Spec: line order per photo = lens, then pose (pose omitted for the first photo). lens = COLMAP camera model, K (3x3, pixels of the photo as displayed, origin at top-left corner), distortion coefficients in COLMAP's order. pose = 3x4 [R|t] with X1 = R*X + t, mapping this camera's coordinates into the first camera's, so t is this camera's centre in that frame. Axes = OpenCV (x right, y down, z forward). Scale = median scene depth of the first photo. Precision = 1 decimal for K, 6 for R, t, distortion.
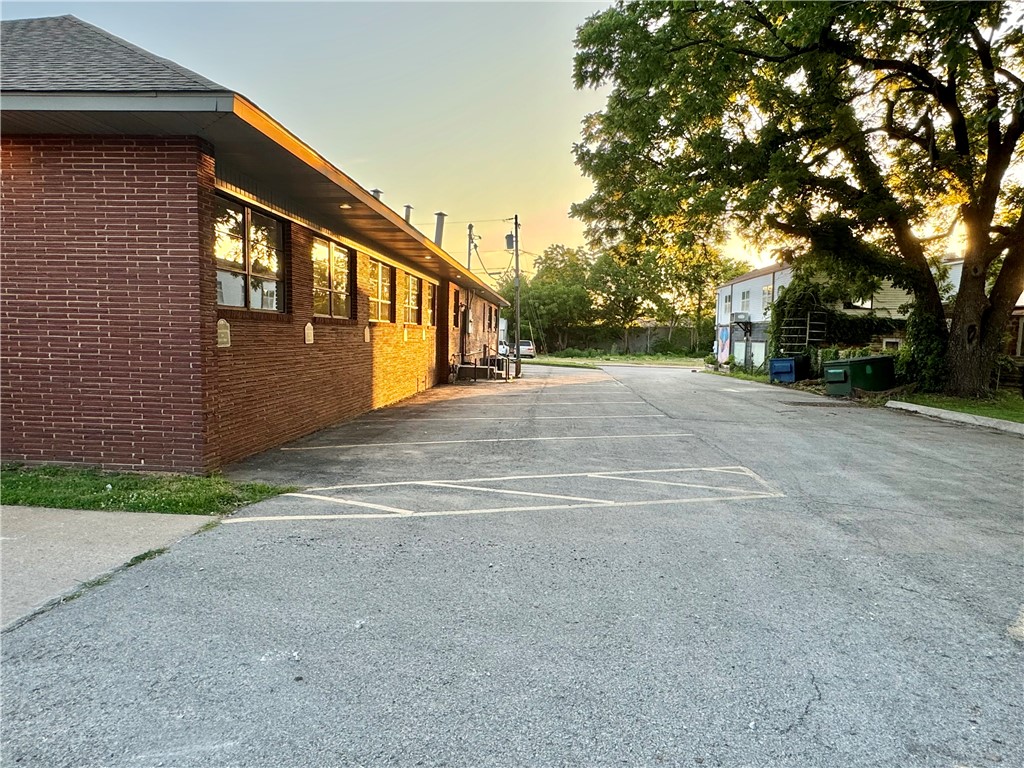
lens RADIAL K [[648.8, 0, 510.0], [0, 648.8, 387.0], [0, 0, 1]] dist [-0.003137, 0.002742]
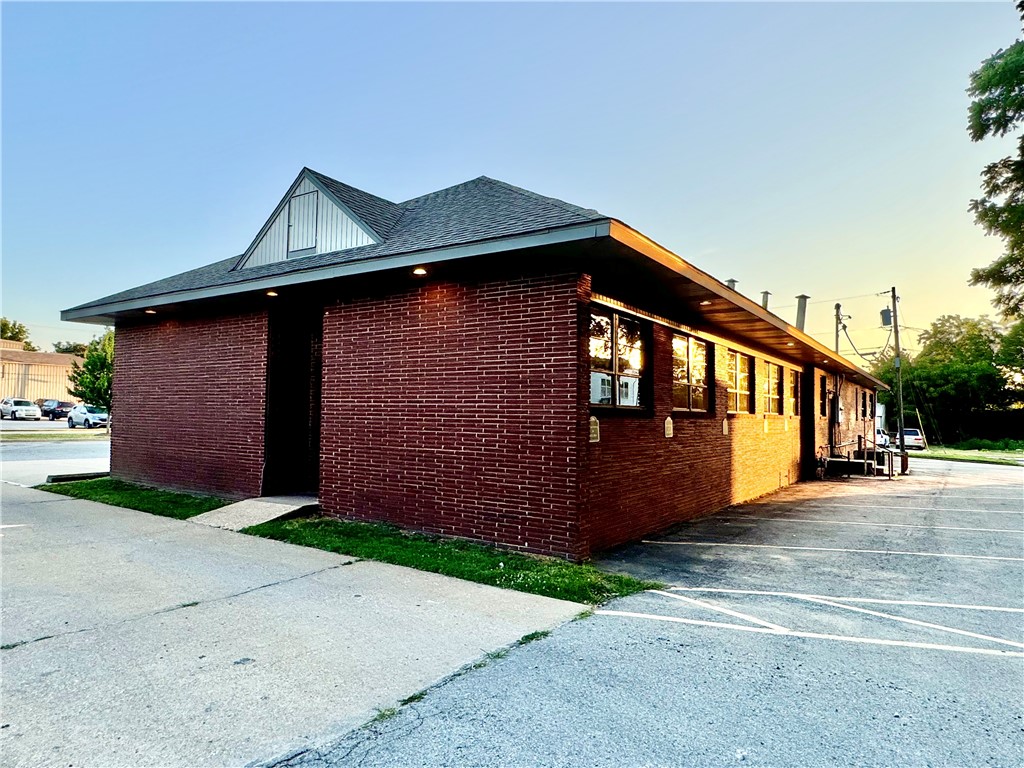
lens RADIAL K [[648.8, 0, 505.5], [0, 648.8, 386.1], [0, 0, 1]] dist [-0.003137, 0.002742]
pose [[0.861513, -0.031903, -0.506733, -0.017402], [-0.036798, 0.991476, -0.124982, -0.014975], [0.506401, 0.126320, 0.852995, -0.015883]]
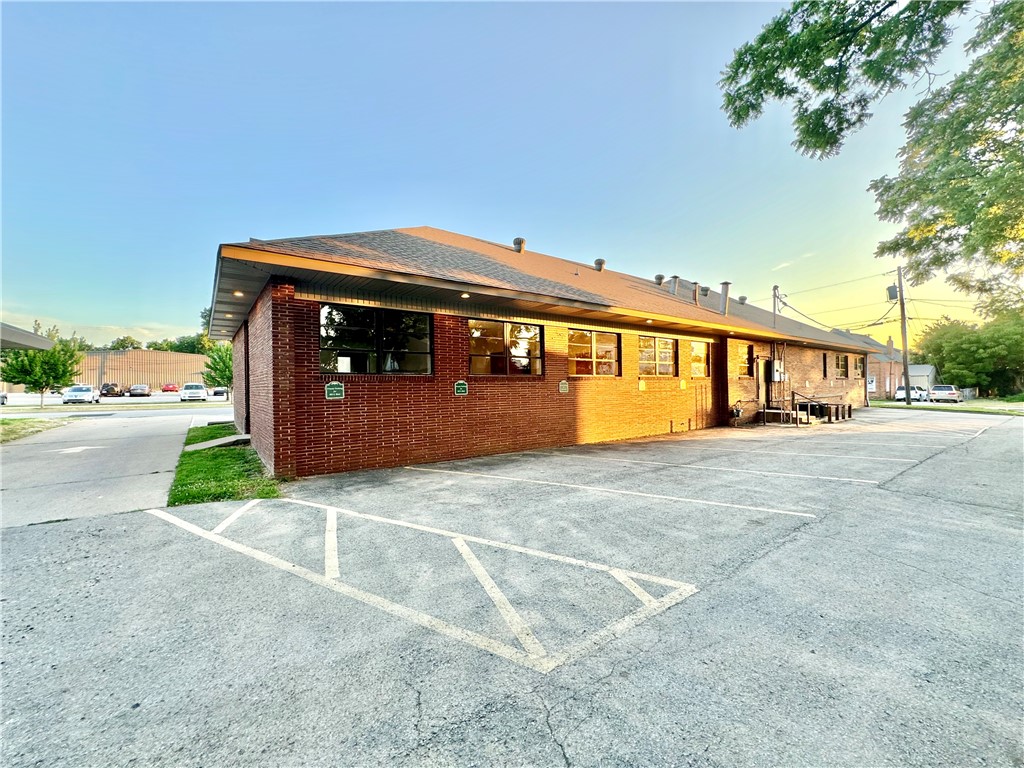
lens RADIAL K [[410.3, 0, 512.4], [0, 410.3, 381.1], [0, 0, 1]] dist [-0.002116, 0.000289]
pose [[0.648029, -0.041363, -0.760491, 0.692372], [-0.032505, 0.996112, -0.081877, -0.041066], [0.760921, 0.077778, 0.644166, 0.766277]]
